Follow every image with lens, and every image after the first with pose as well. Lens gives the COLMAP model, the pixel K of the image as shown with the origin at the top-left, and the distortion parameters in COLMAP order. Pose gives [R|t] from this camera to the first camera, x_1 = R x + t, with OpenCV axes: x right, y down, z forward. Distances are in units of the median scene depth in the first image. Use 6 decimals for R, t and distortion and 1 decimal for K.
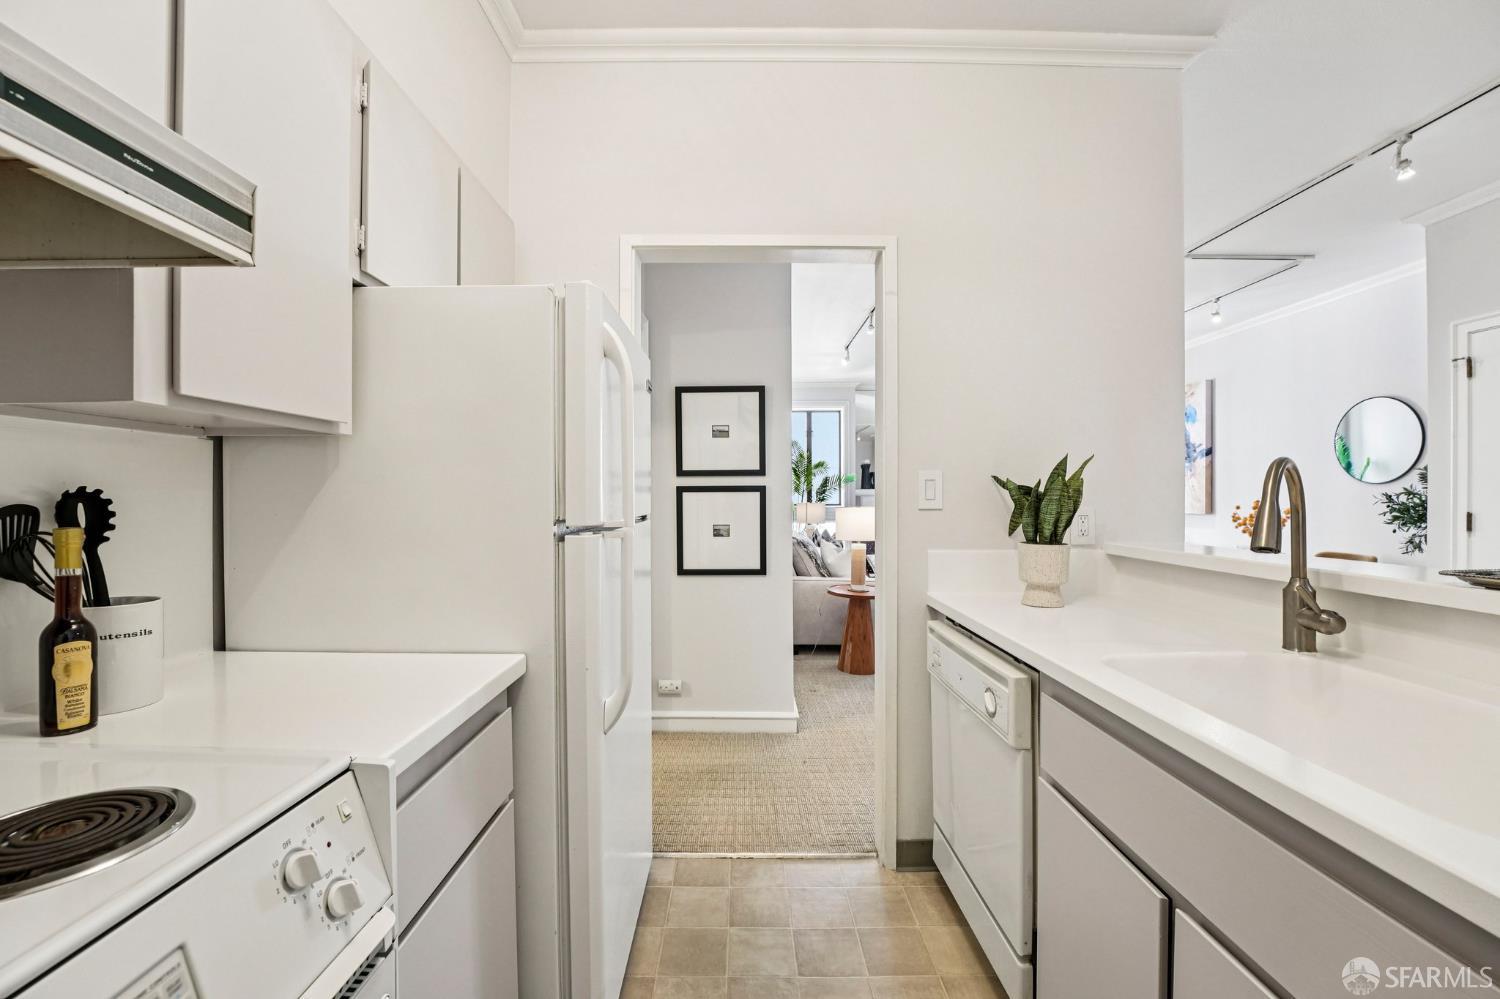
lens RADIAL K [[617.4, 0, 750.0], [0, 617.4, 499.5], [0, 0, 1]] dist [-0.024179, 0.000166]
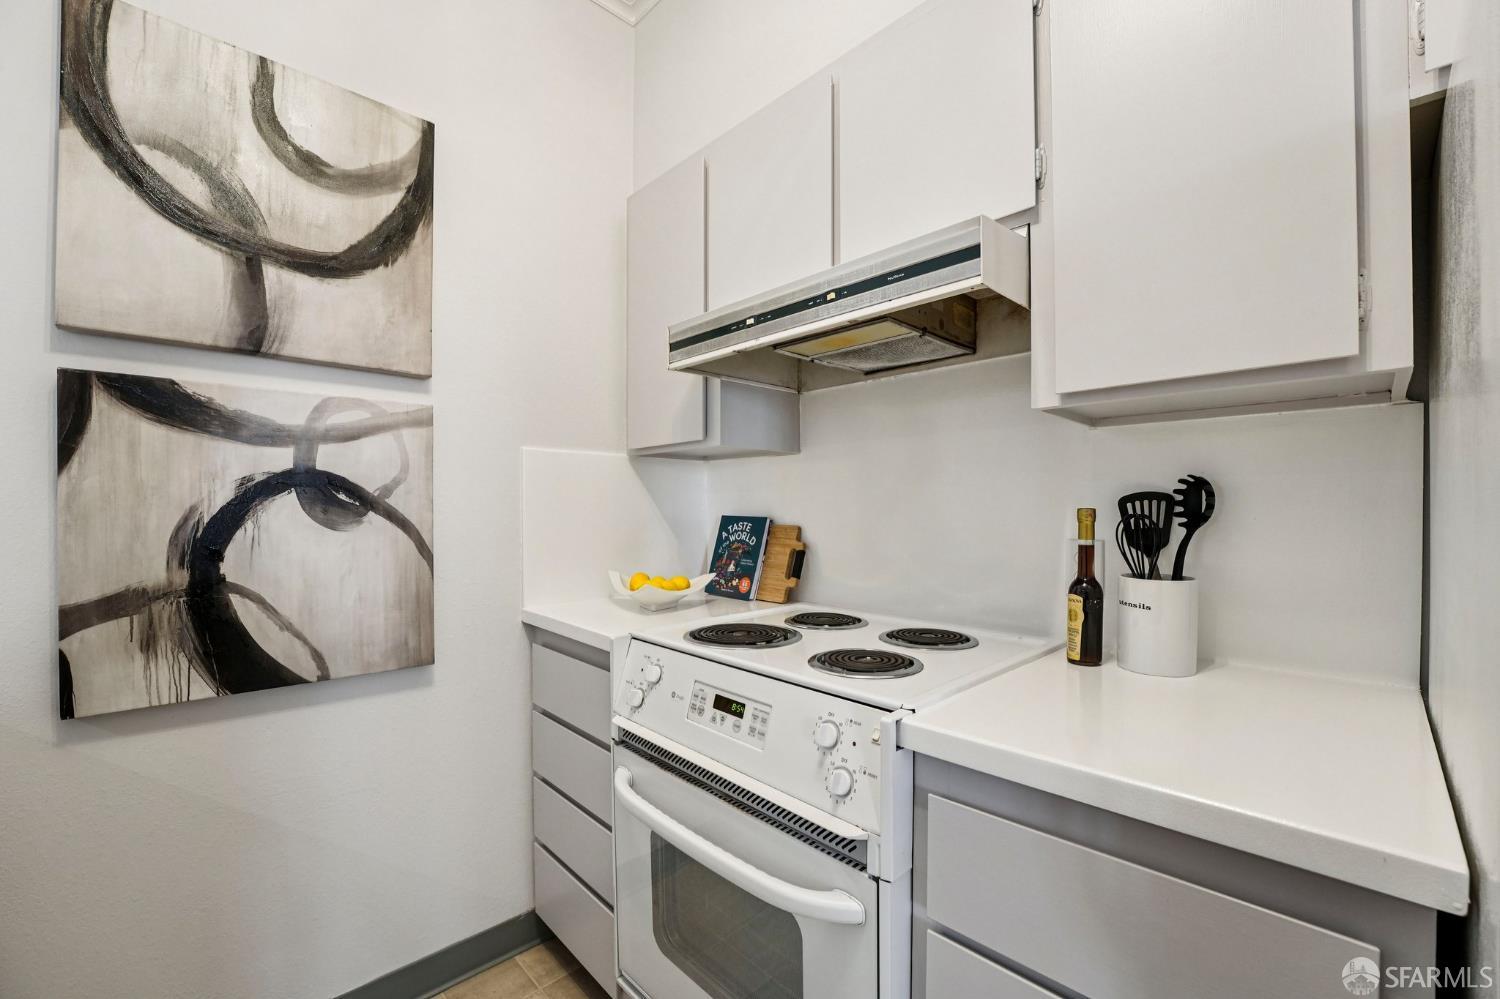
lens RADIAL K [[607.4, 0, 736.9], [0, 607.4, 515.9], [0, 0, 1]] dist [-0.022003, 0.000036]
pose [[-0.735199, 0.008781, -0.677794, 0.124074], [-0.001202, 0.999898, 0.014257, 0.018214], [0.677850, 0.011297, -0.735113, 0.585644]]
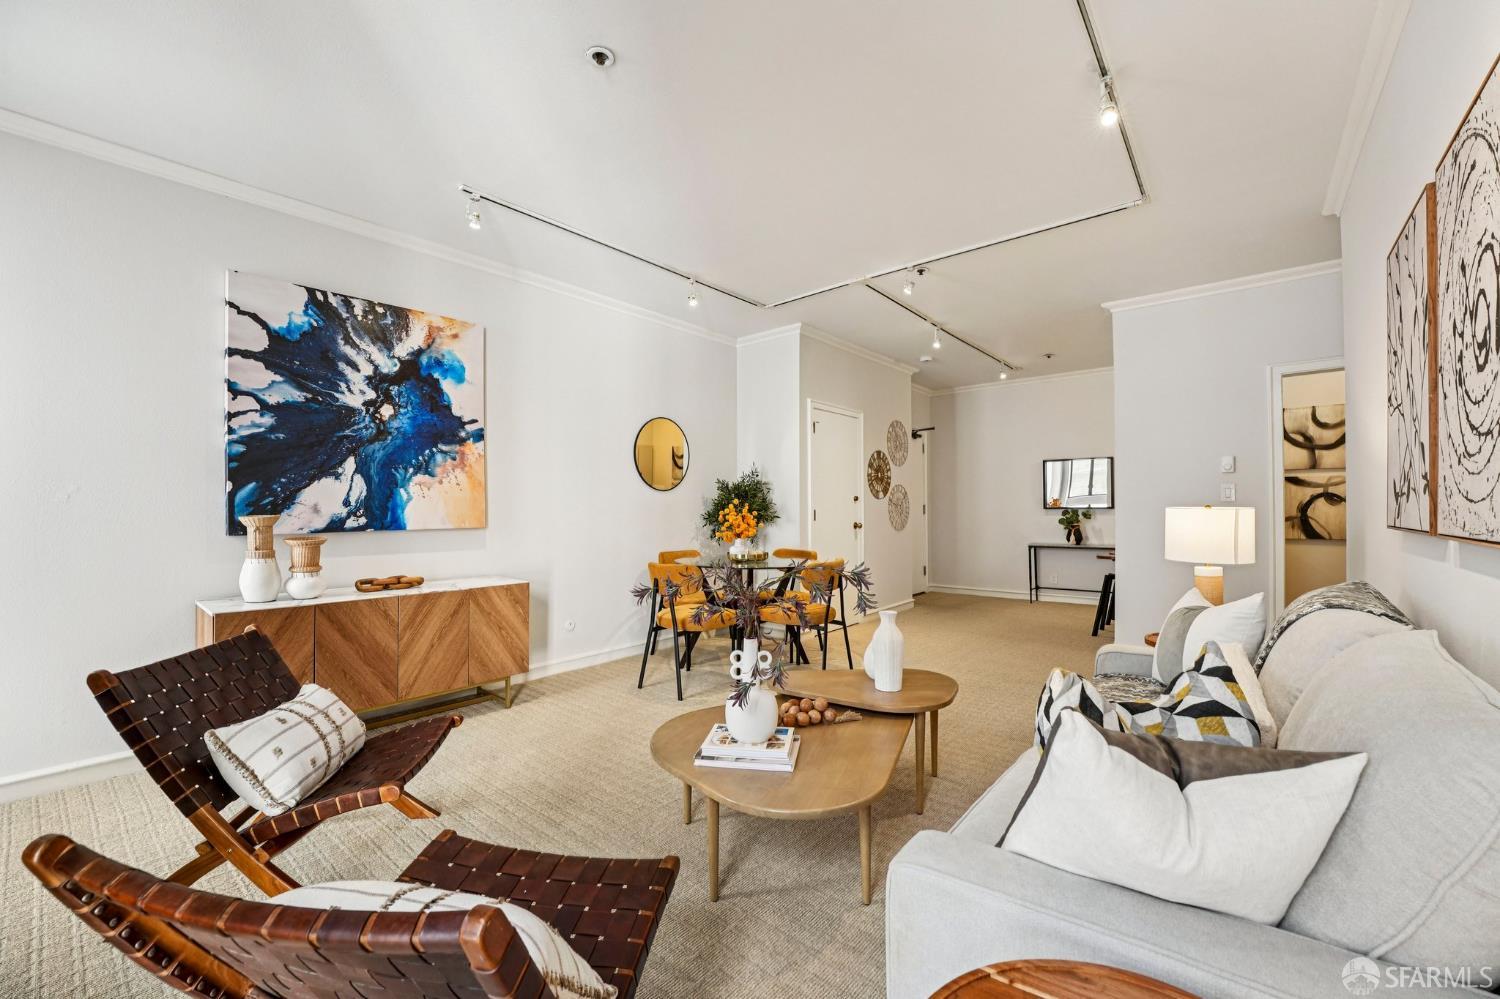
lens RADIAL K [[617.4, 0, 750.0], [0, 617.4, 499.5], [0, 0, 1]] dist [-0.024179, 0.000166]
pose [[-0.764679, 0.014108, 0.644257, 0.282189], [0.010562, 0.999900, -0.009361, 0.009842], [-0.644325, -0.000354, -0.764752, 3.955102]]
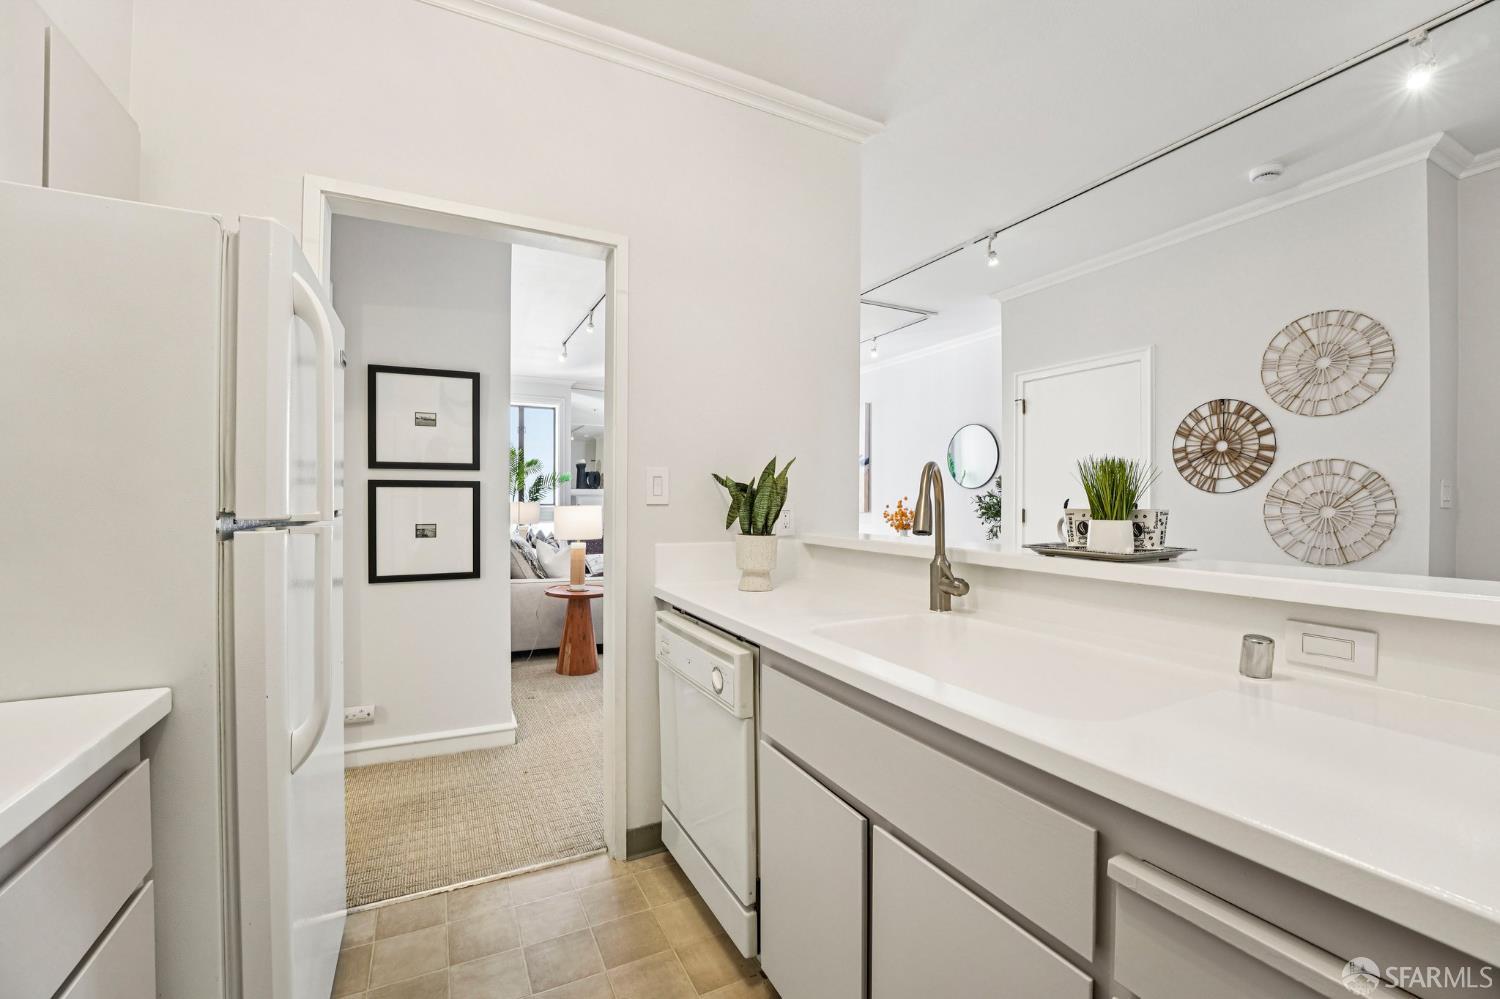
lens RADIAL K [[611.3, 0, 753.0], [0, 611.3, 498.2], [0, 0, 1]] dist [-0.023511, -0.000213]
pose [[0.892906, 0.004429, 0.450221, -0.032212], [-0.002467, 0.999985, -0.004943, 0.010802], [-0.450236, 0.003303, 0.892903, 0.005313]]
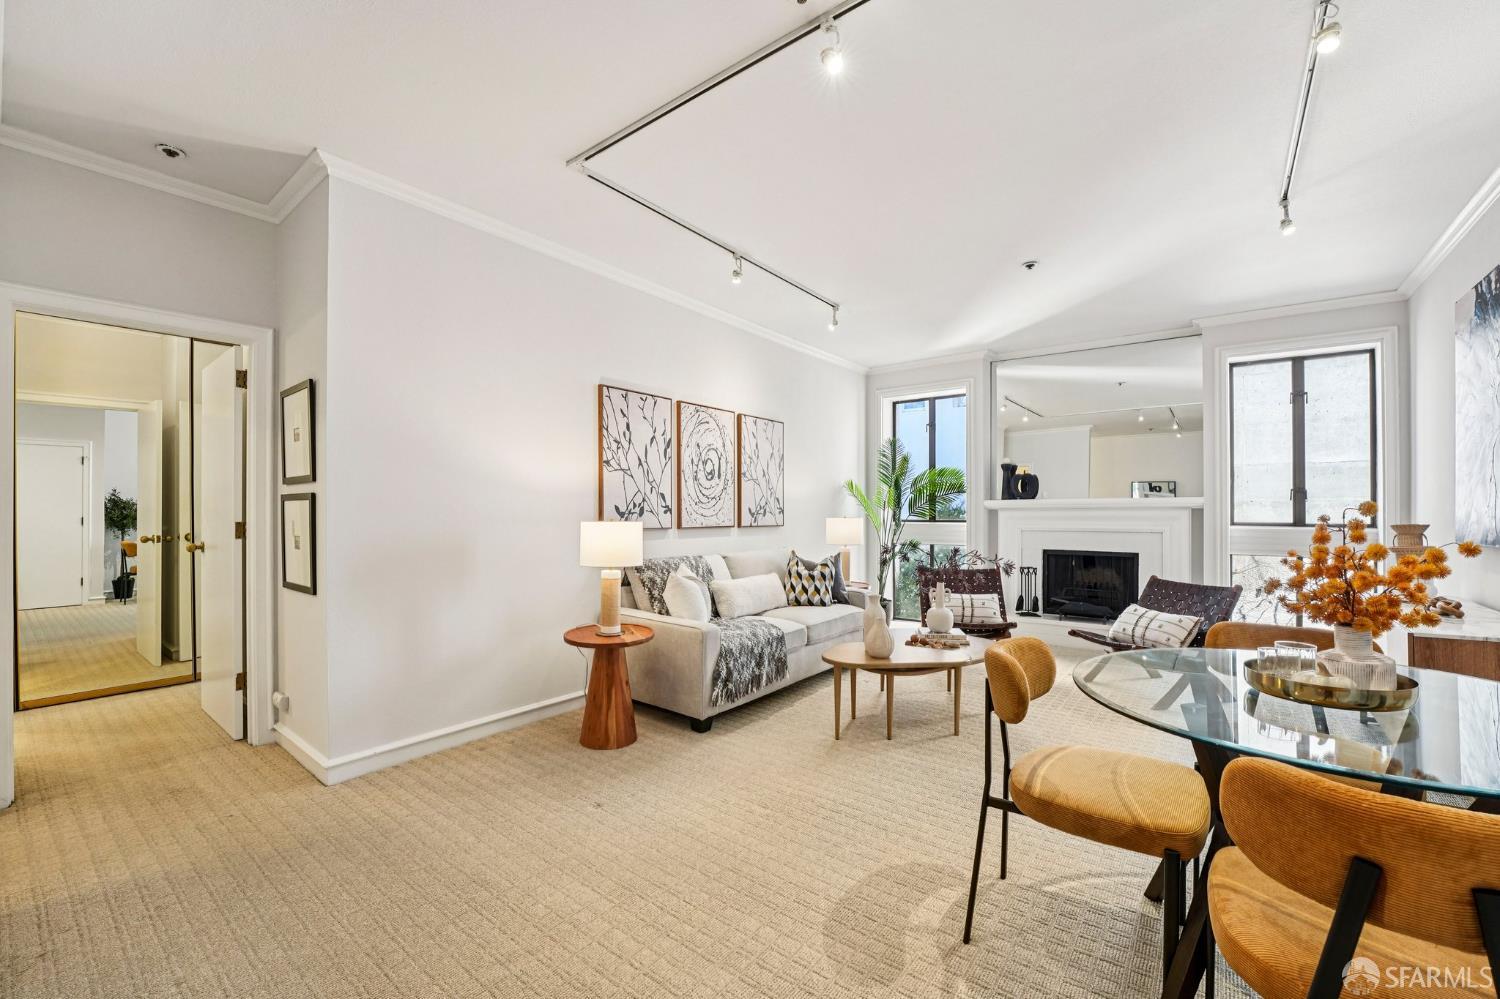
lens RADIAL K [[612.8, 0, 745.6], [0, 612.8, 507.1], [0, 0, 1]] dist [-0.033865, 0.000000]
pose [[0.778604, -0.001592, -0.627513, 1.699300], [-0.006175, 0.999929, -0.010200, 0.004951], [0.627485, 0.011817, 0.778539, 1.172327]]
